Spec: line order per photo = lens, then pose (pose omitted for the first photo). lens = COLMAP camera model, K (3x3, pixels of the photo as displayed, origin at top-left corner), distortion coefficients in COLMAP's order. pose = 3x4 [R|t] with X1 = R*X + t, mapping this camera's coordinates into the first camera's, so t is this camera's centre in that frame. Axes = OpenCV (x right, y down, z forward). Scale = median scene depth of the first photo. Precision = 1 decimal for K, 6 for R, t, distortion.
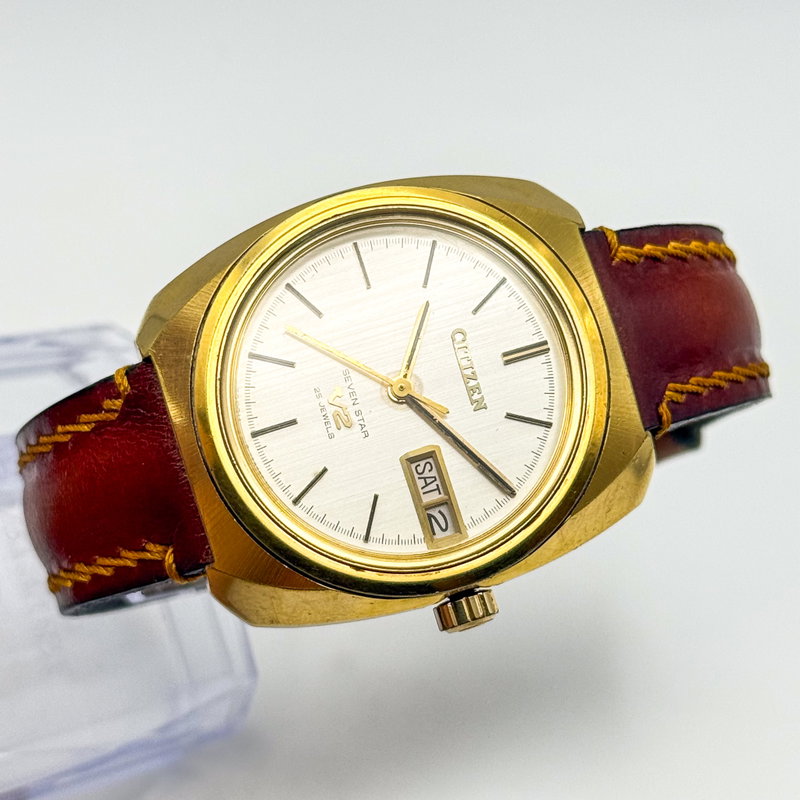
lens RADIAL K [[2202.5, 0, 399.1], [0, 2202.5, 401.2], [0, 0, 1]] dist [0.252623, 0.000000]
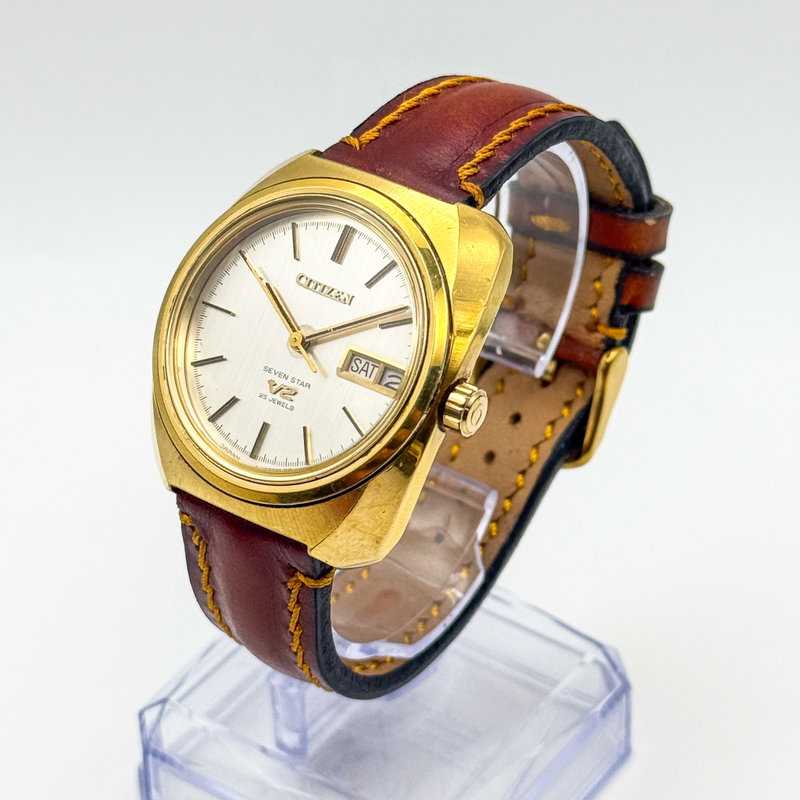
lens RADIAL K [[2202.5, 0, 405.6], [0, 2202.5, 396.8], [0, 0, 1]] dist [0.252623, 0.000000]
pose [[0.590334, -0.789433, -0.168231, 0.215637], [0.716769, 0.608549, -0.340456, 0.468993], [0.371144, 0.080401, 0.925088, -0.119294]]
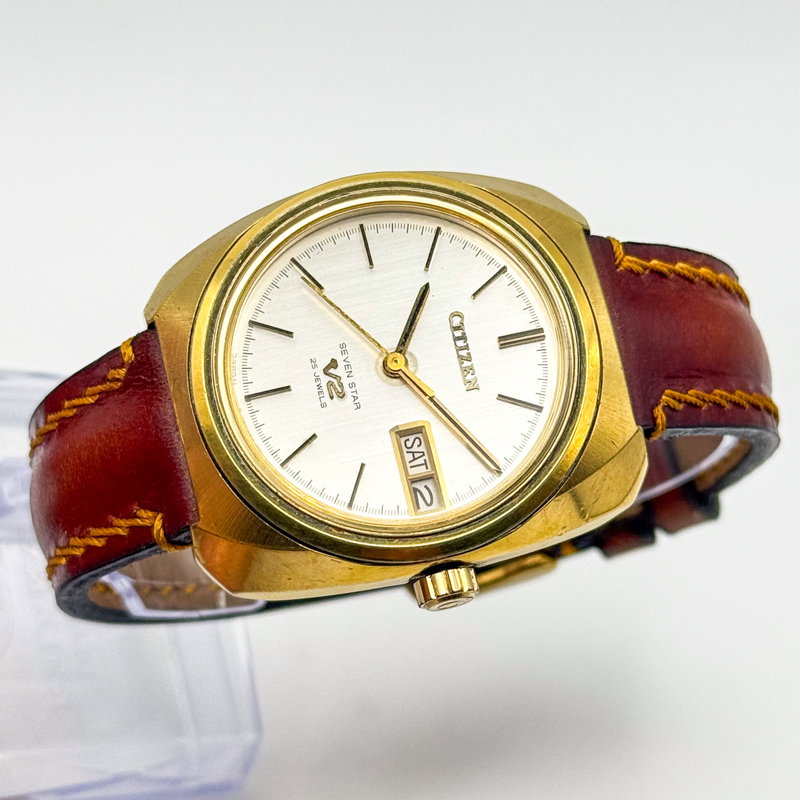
lens RADIAL K [[2202.5, 0, 401.2], [0, 2202.5, 405.3], [0, 0, 1]] dist [0.252623, 0.000000]
pose [[0.996369, 0.057267, -0.063003, 0.067248], [-0.066238, 0.986312, -0.151004, 0.163142], [0.053493, 0.154629, 0.986523, 0.001673]]
